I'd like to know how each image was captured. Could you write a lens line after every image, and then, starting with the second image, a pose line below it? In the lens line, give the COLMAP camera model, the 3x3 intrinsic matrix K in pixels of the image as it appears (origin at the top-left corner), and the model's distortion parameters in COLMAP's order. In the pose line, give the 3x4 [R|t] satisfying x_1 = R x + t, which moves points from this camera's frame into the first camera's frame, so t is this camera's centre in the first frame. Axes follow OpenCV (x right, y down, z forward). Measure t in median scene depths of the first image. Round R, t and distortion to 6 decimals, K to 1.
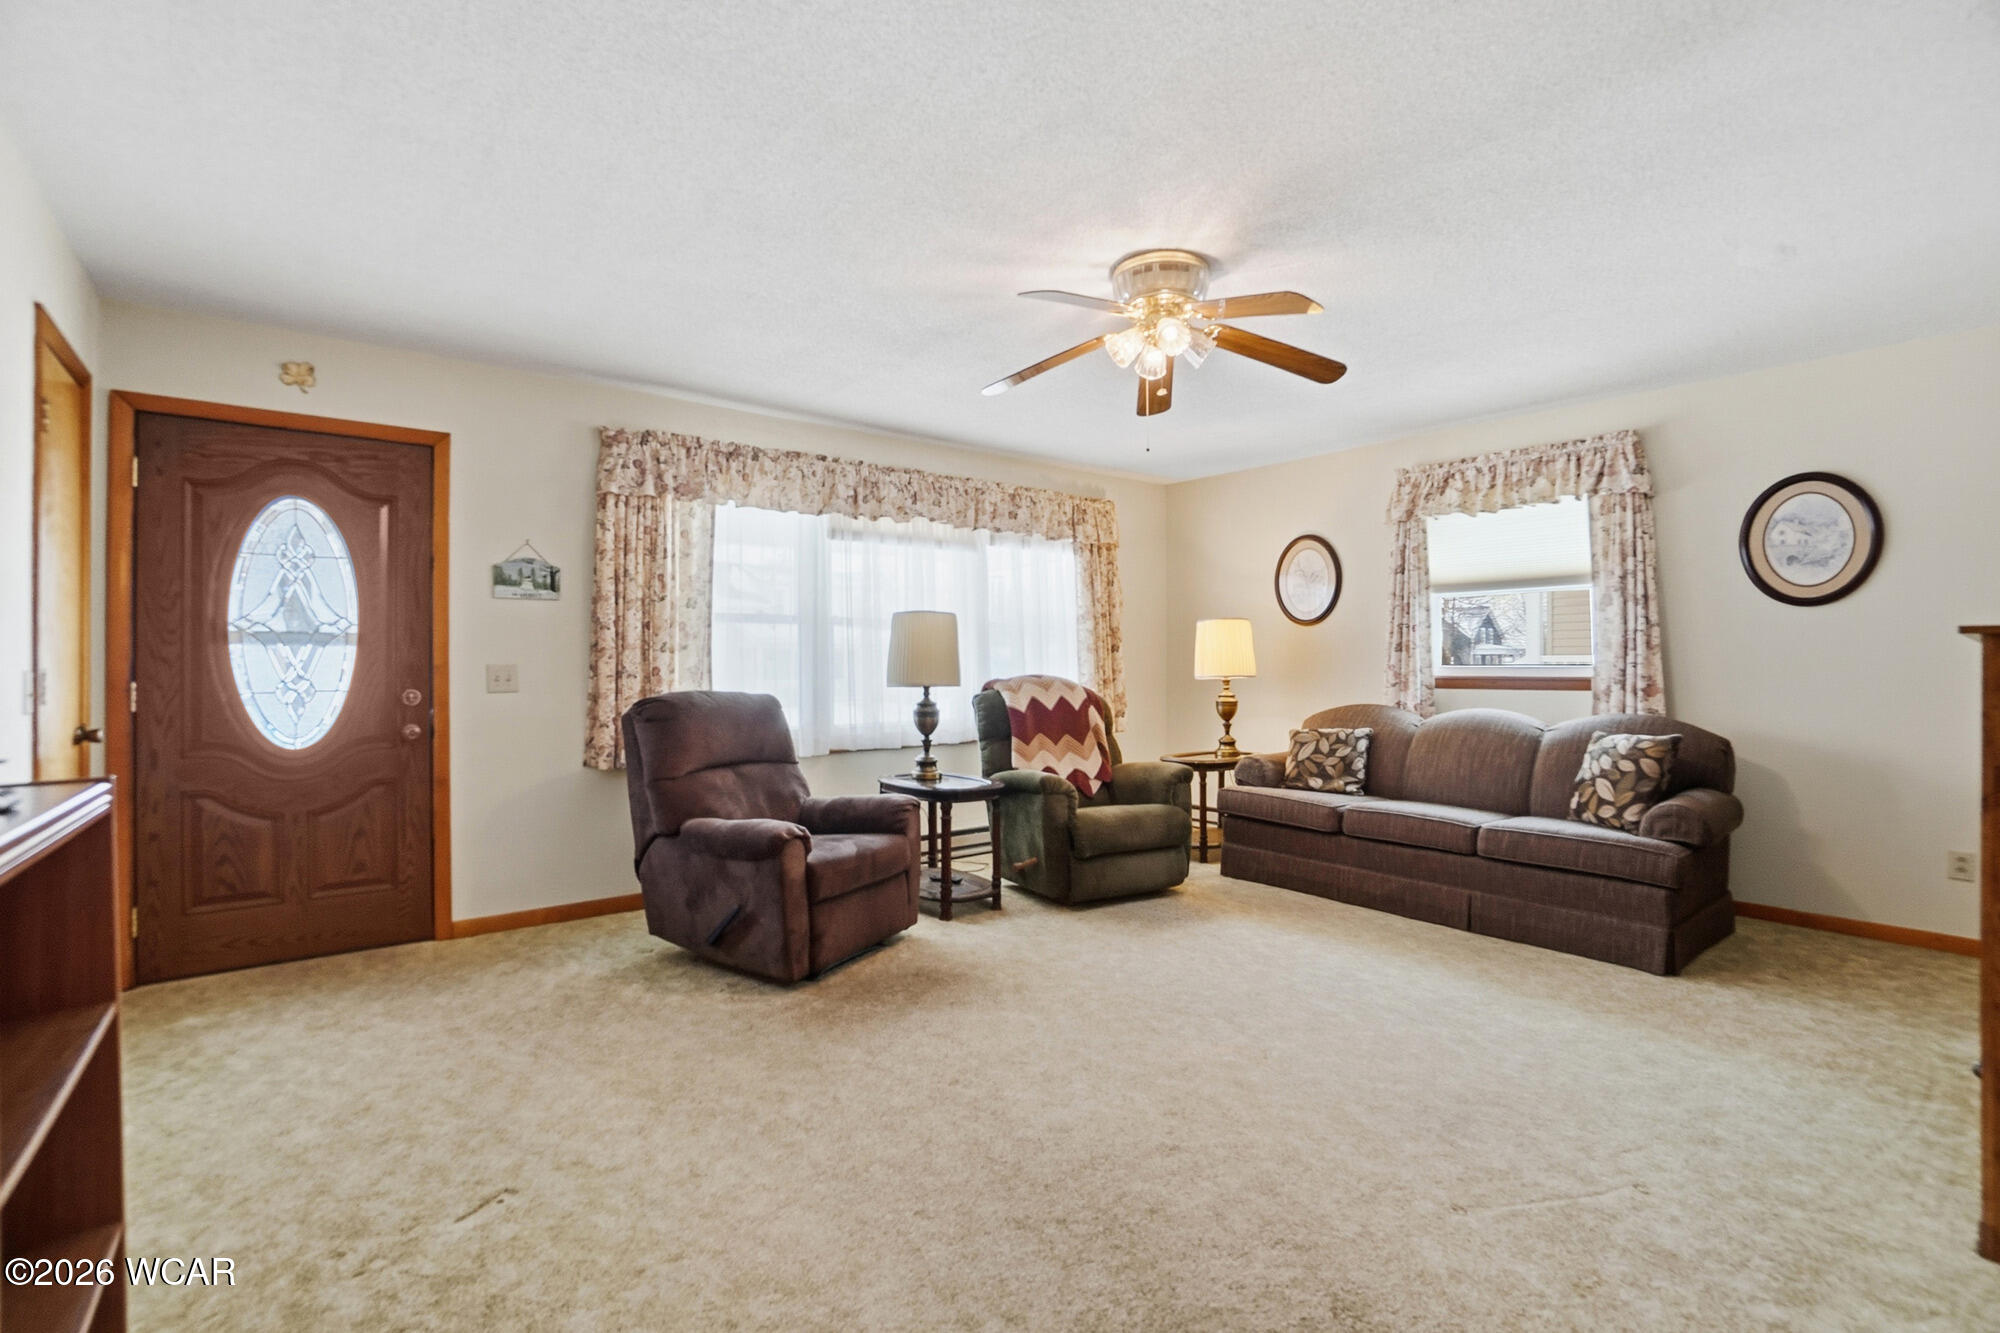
lens RADIAL K [[978.4, 0, 1093.6], [0, 978.4, 666.9], [0, 0, 1]] dist [-0.074859, 0.062693]
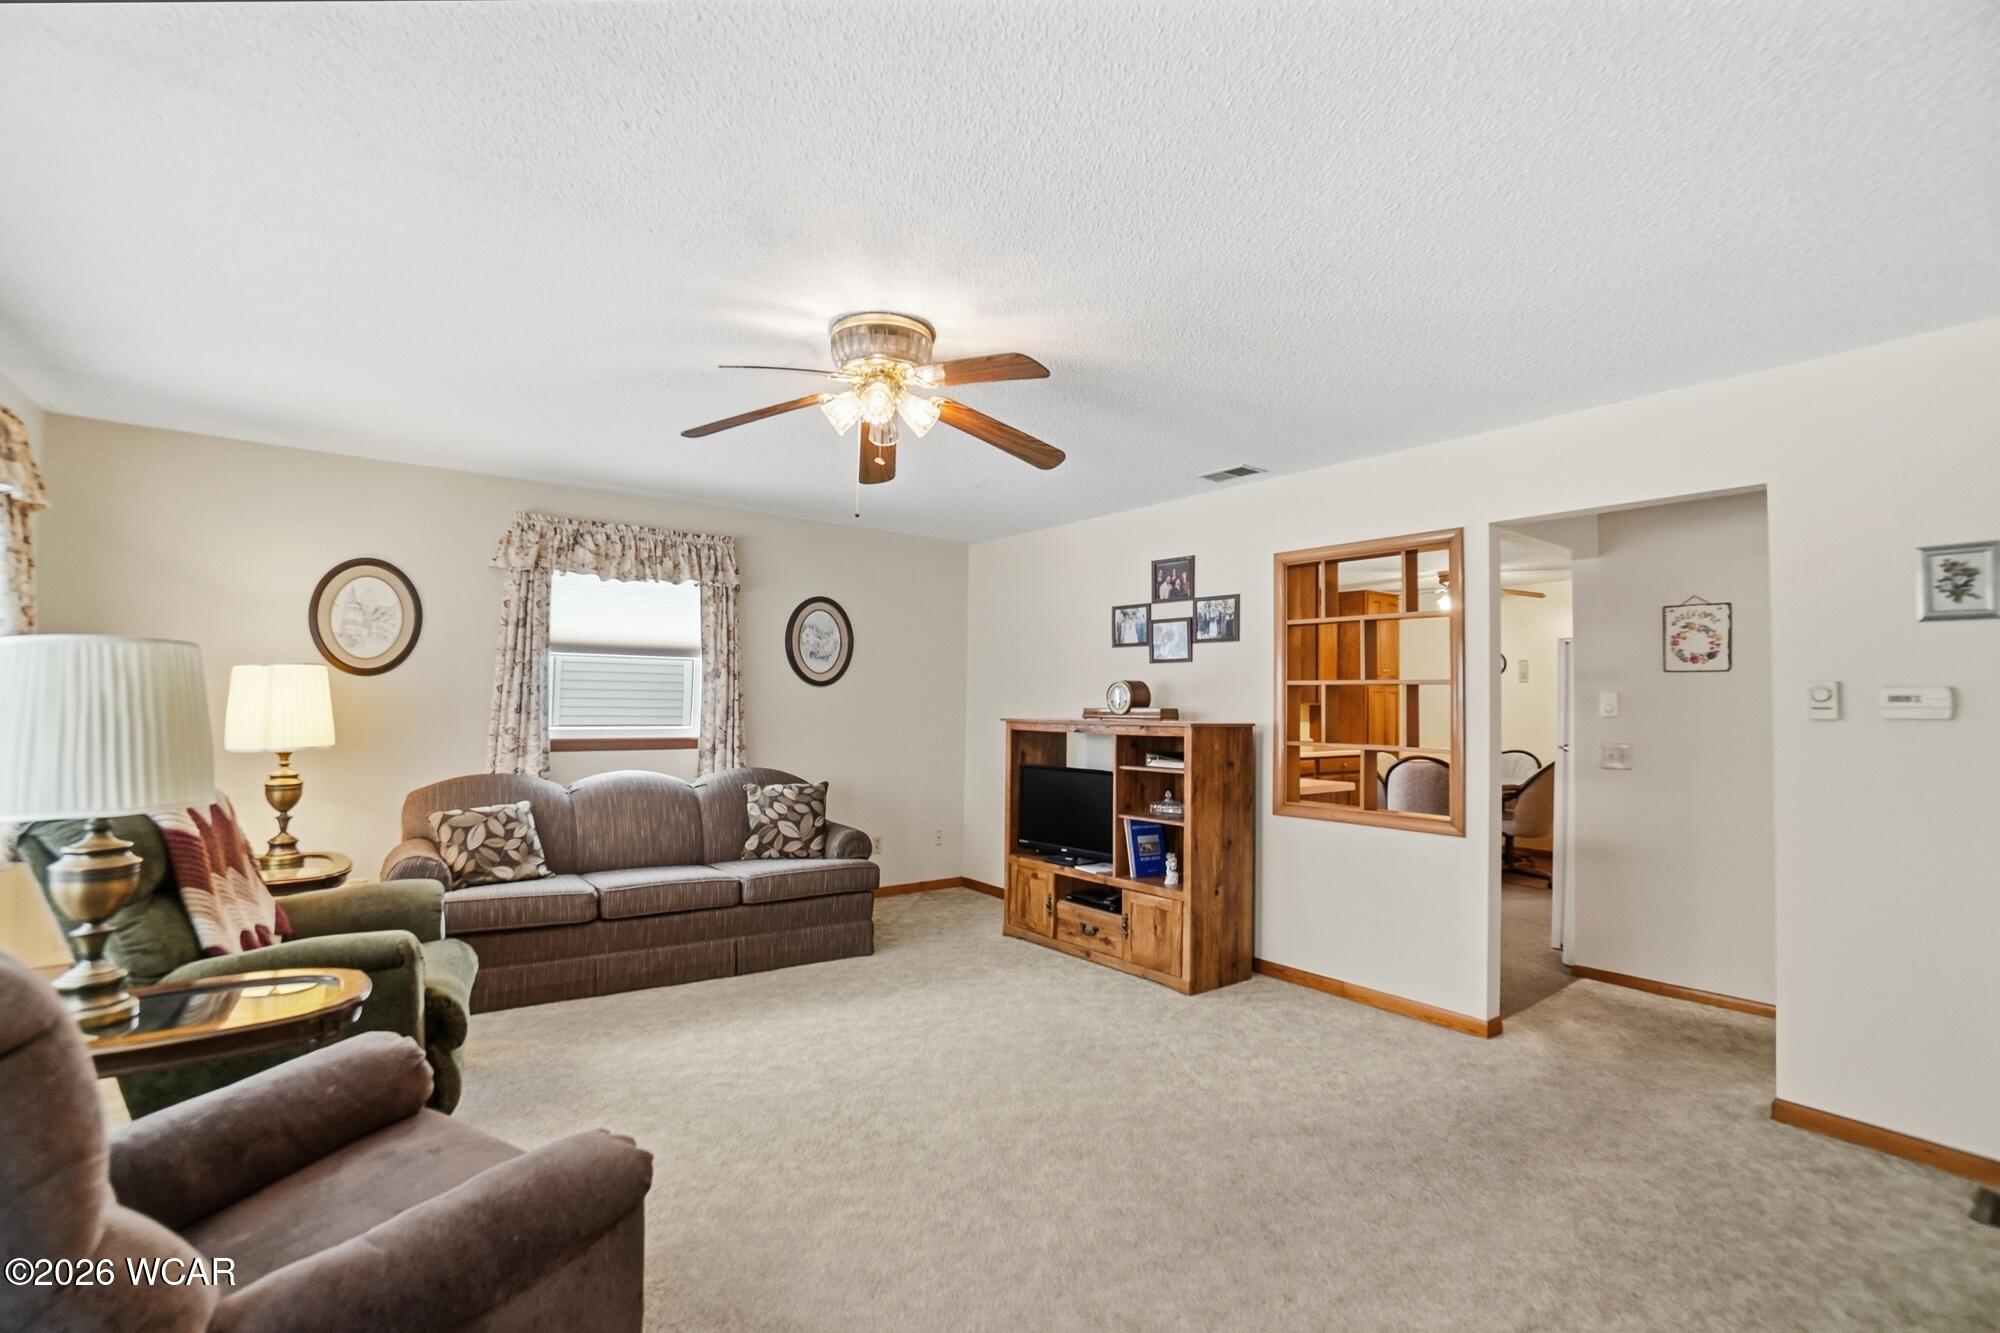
lens RADIAL K [[884.6, 0, 978.5], [0, 884.6, 672.1], [0, 0, 1]] dist [-0.059000, 0.020049]
pose [[0.072916, 0.040251, 0.996526, -0.549150], [-0.014470, 0.999123, -0.039297, -0.033174], [-0.997233, -0.011554, 0.073434, 0.604188]]
